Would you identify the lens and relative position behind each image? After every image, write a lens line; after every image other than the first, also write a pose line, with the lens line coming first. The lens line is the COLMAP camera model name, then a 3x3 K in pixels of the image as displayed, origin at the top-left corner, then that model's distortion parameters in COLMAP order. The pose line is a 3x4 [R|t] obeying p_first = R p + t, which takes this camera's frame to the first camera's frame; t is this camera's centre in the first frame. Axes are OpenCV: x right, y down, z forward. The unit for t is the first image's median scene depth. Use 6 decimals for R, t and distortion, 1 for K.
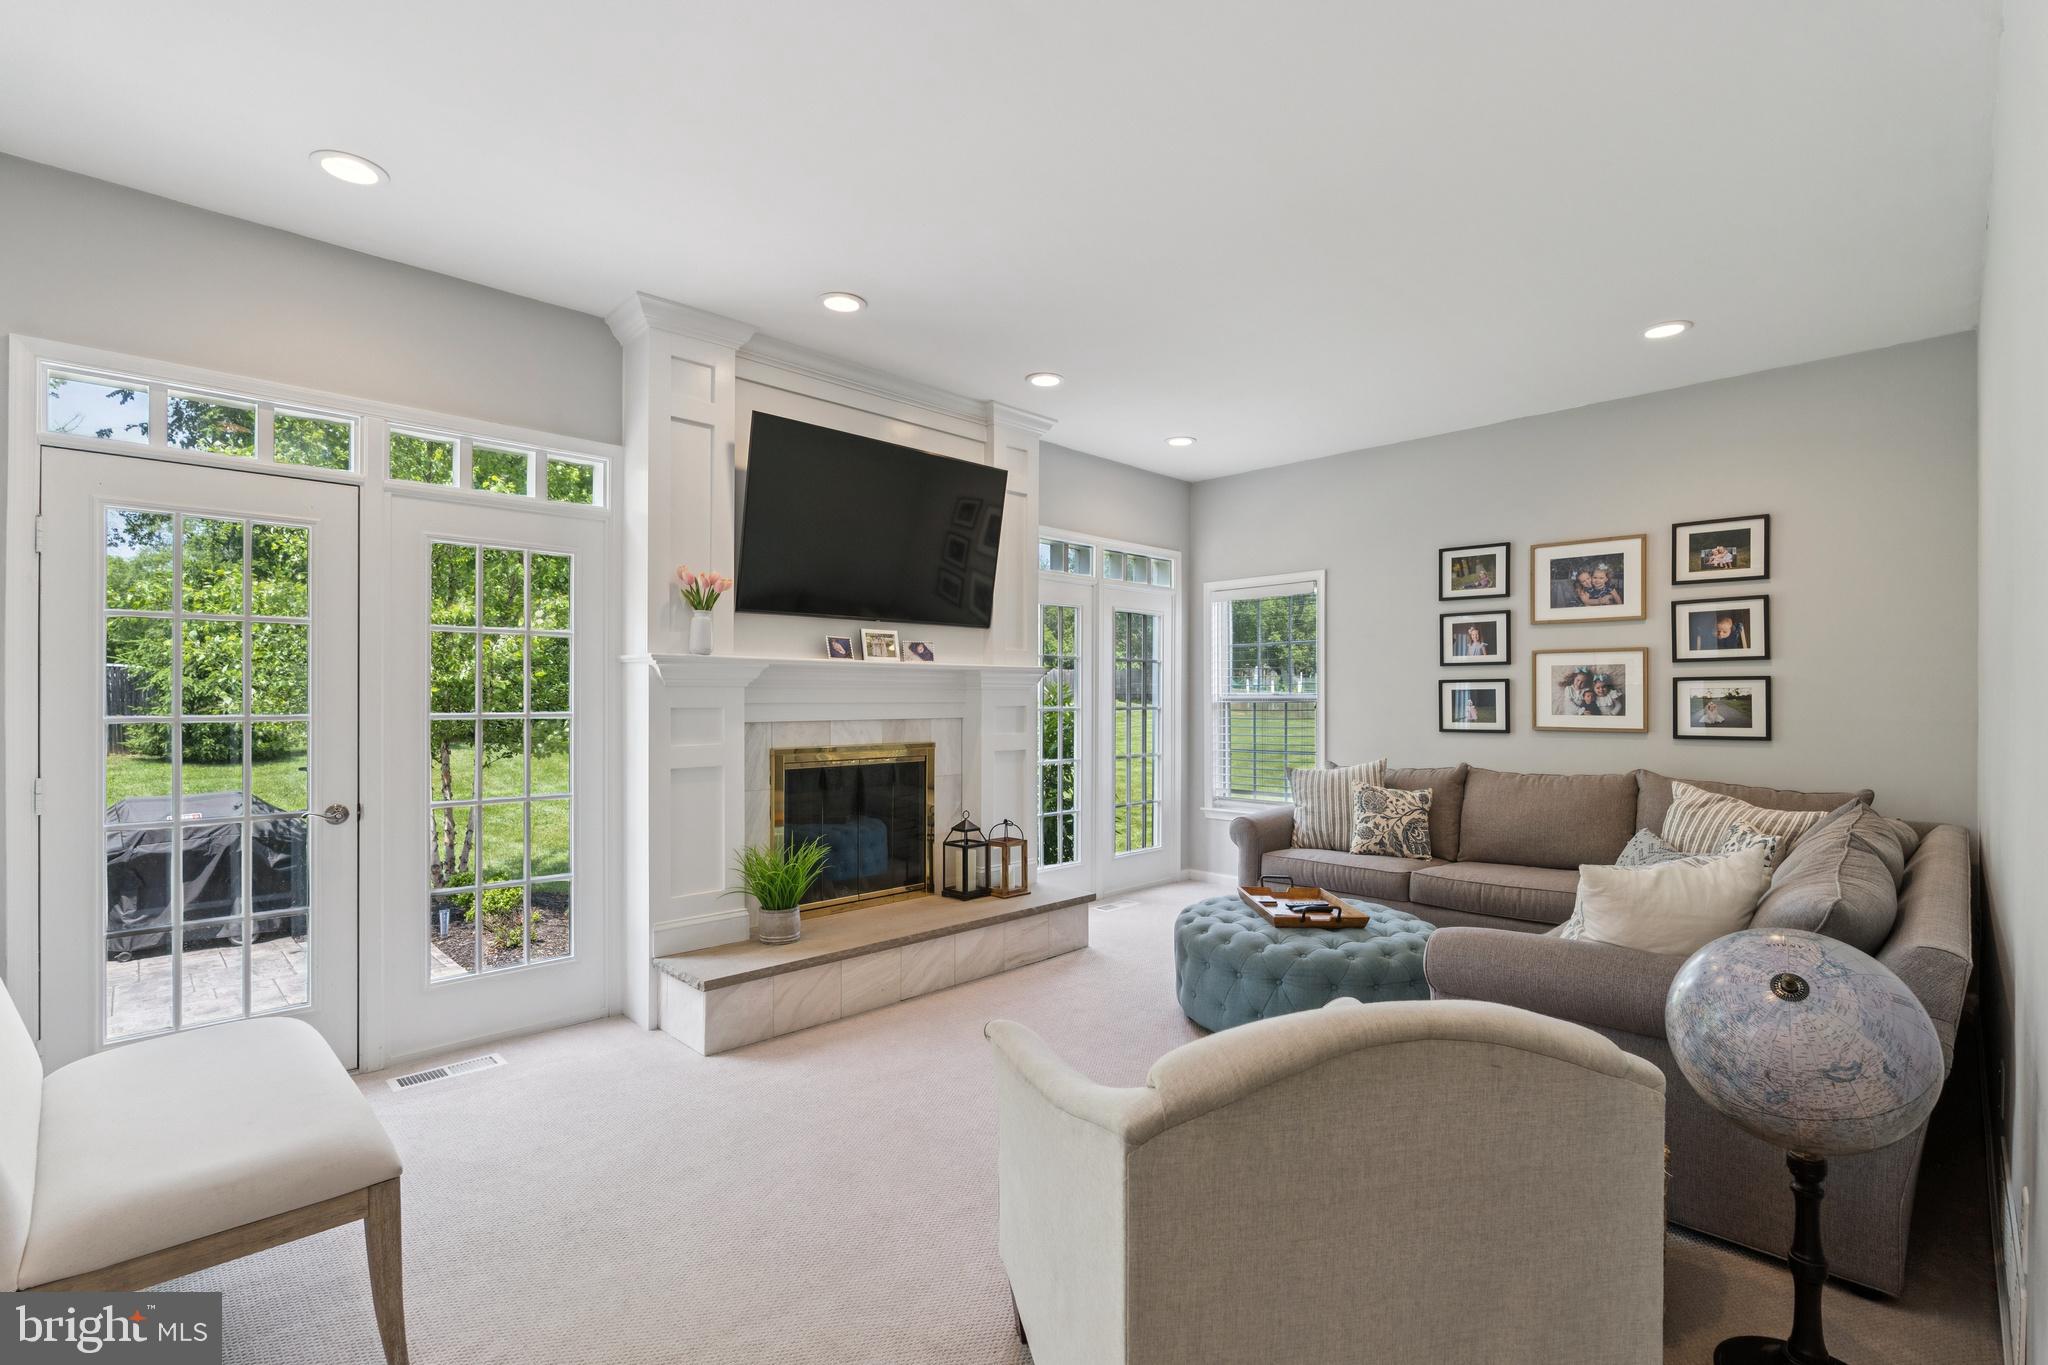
lens RADIAL K [[917.7, 0, 1027.4], [0, 917.7, 690.6], [0, 0, 1]] dist [-0.000128, 0.000591]
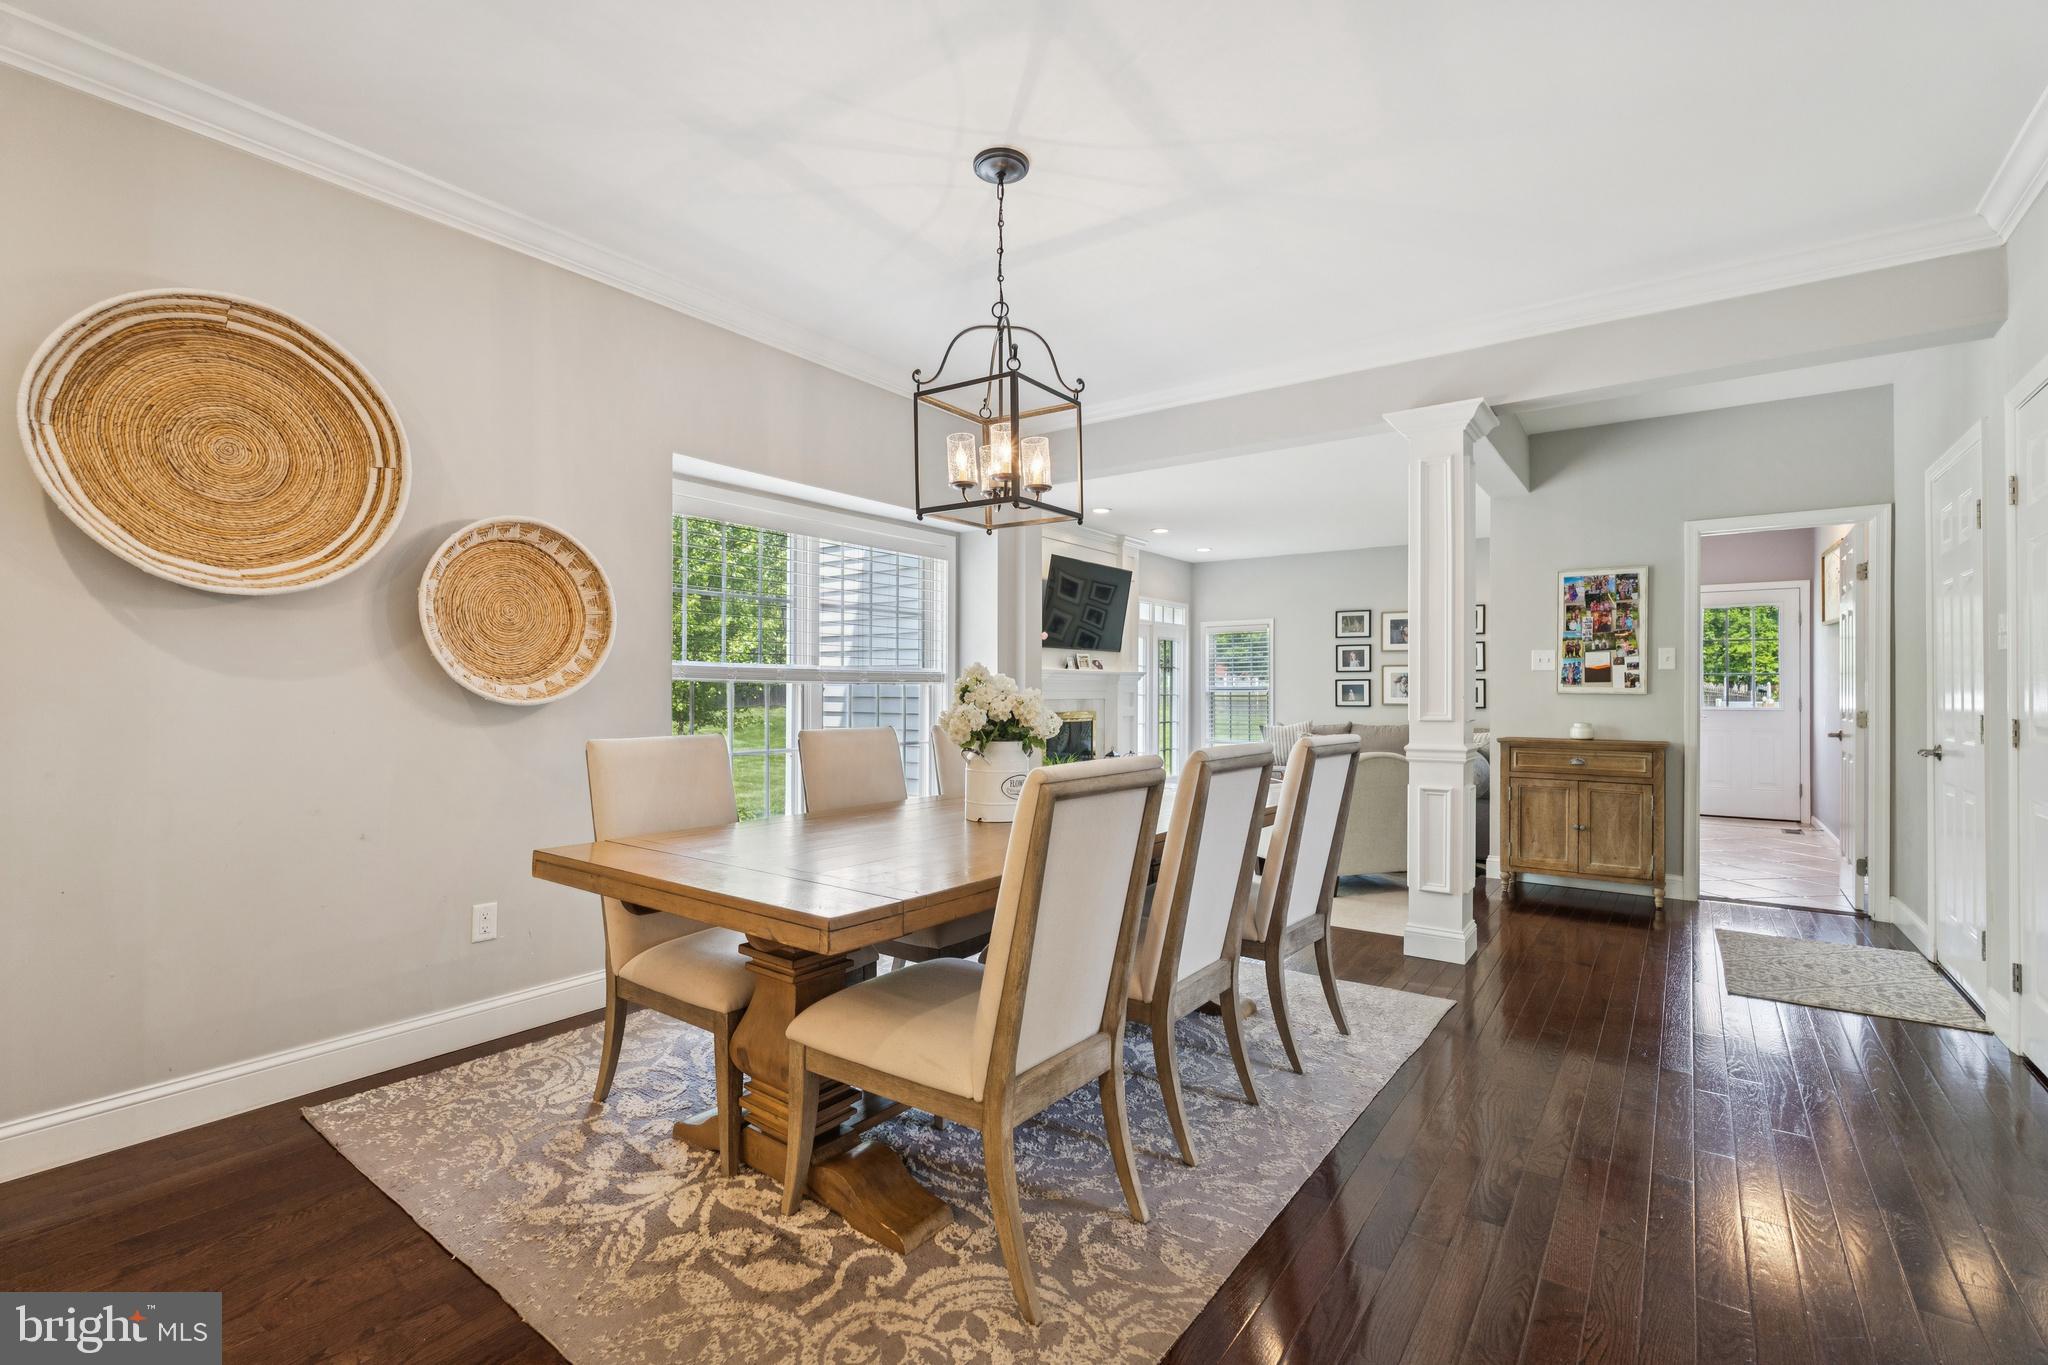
lens RADIAL K [[917.7, 0, 1021.9], [0, 917.7, 684.4], [0, 0, 1]] dist [-0.000128, 0.000591]
pose [[0.988467, 0.002793, 0.151408, -0.545693], [-0.002772, 0.999996, -0.000347, 0.001064], [-0.151408, -0.000077, 0.988471, -0.886250]]
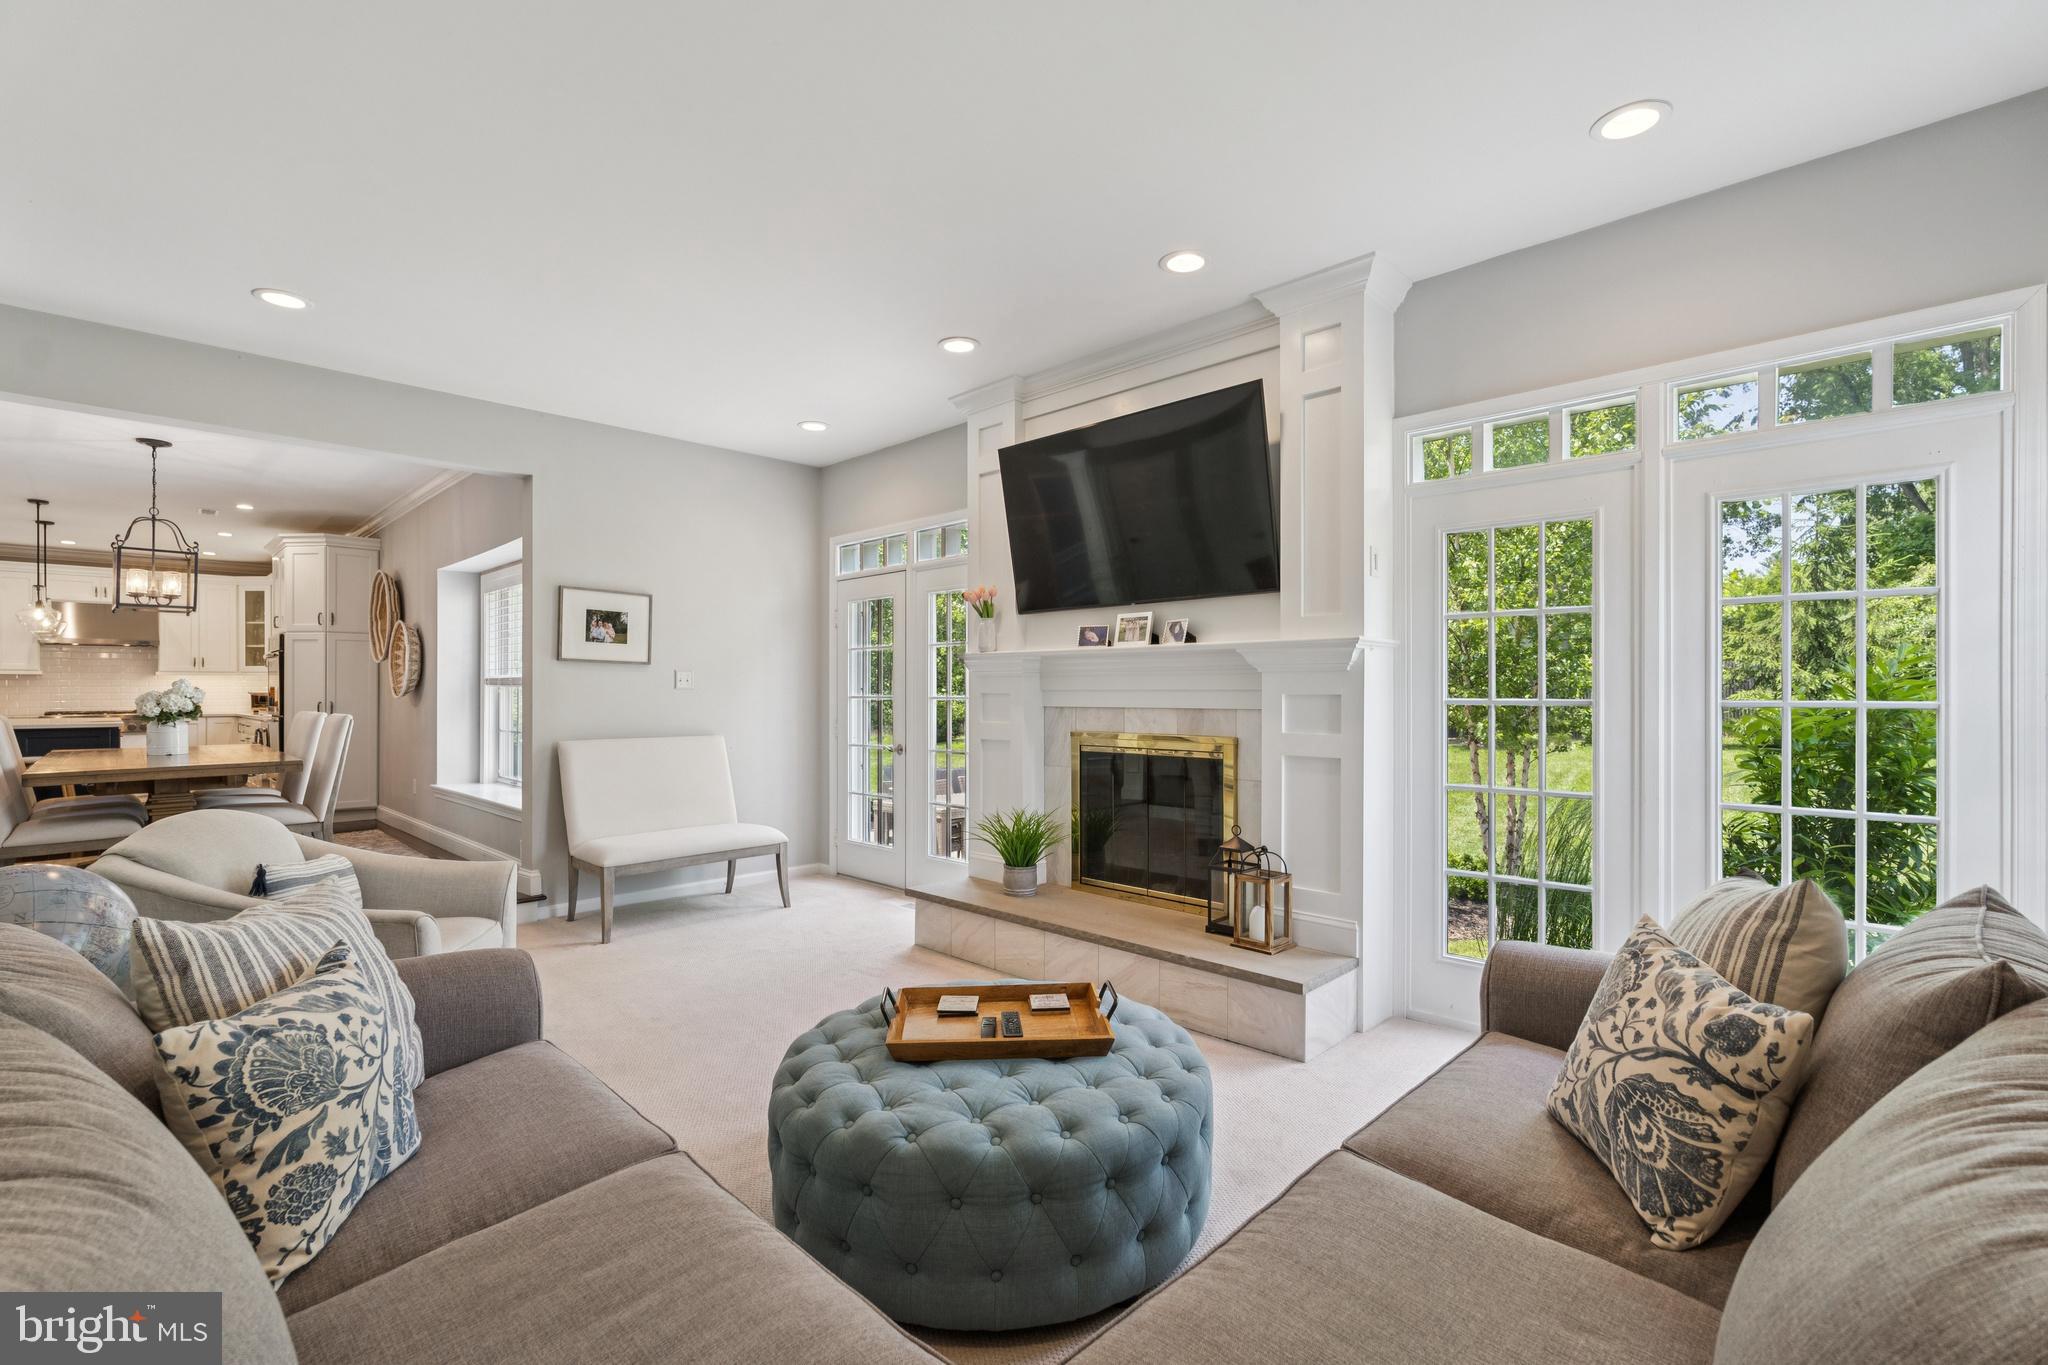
lens RADIAL K [[917.7, 0, 1027.7], [0, 917.7, 692.3], [0, 0, 1]] dist [-0.000128, 0.000591]
pose [[0.010446, -0.000363, -0.999945, 0.718377], [0.005408, 0.999985, -0.000306, 0.014057], [0.999931, -0.005405, 0.010448, 0.799187]]
